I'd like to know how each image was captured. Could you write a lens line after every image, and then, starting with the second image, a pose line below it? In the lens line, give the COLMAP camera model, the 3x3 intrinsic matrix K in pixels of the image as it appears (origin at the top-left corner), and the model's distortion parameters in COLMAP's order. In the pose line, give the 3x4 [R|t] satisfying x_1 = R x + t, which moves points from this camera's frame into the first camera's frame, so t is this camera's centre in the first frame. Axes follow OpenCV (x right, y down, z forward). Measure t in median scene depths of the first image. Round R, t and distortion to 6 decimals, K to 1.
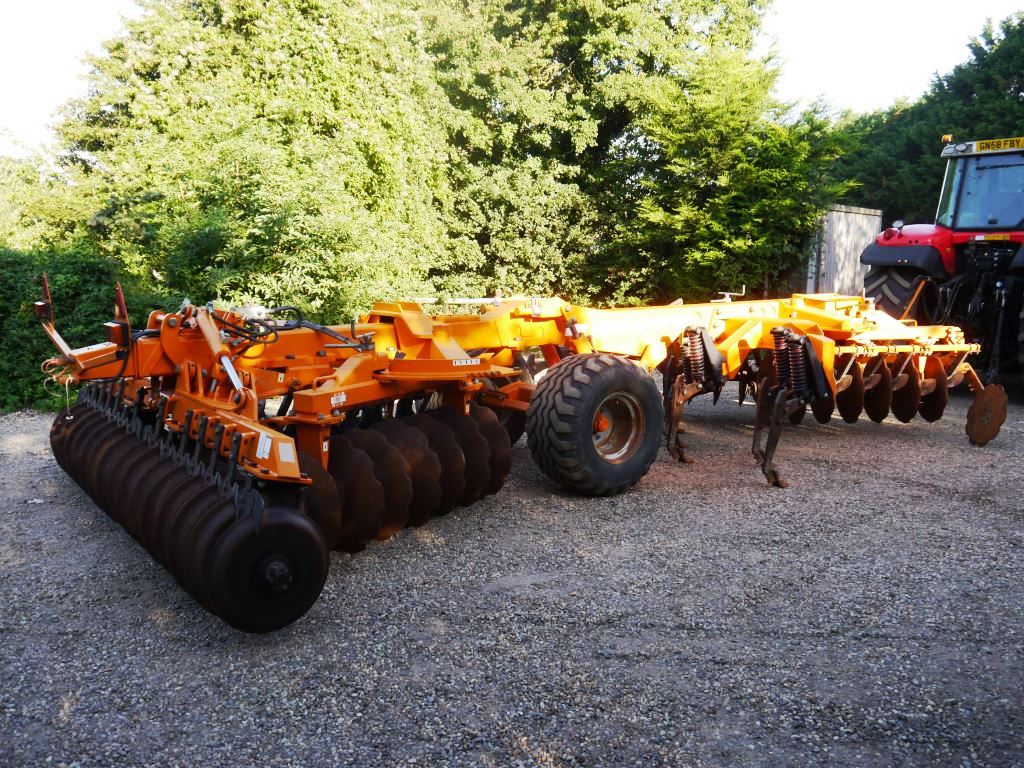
lens RADIAL K [[1092.2, 0, 512.0], [0, 1092.2, 384.0], [0, 0, 1]] dist [-0.010211, 0.022094]
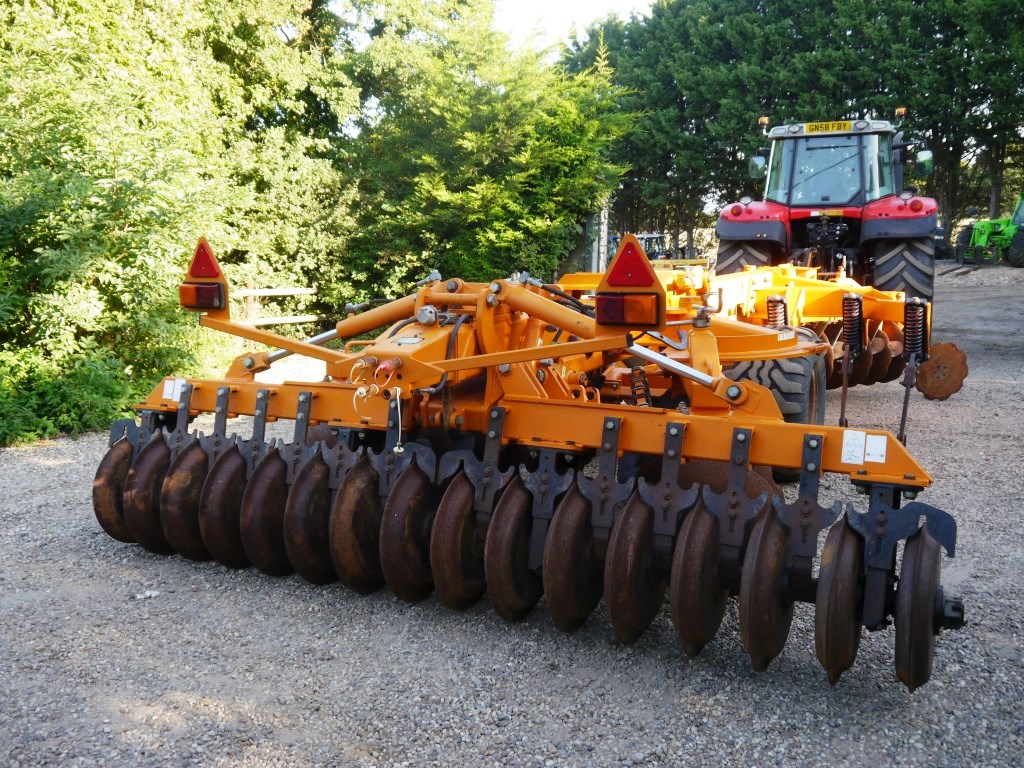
lens RADIAL K [[1092.2, 0, 512.0], [0, 1092.2, 384.0], [0, 0, 1]] dist [-0.010211, 0.022094]
pose [[0.865597, -0.072106, 0.495523, -0.295747], [0.072142, 0.997212, 0.019089, -0.006684], [-0.495518, 0.019224, 0.868385, 0.171360]]
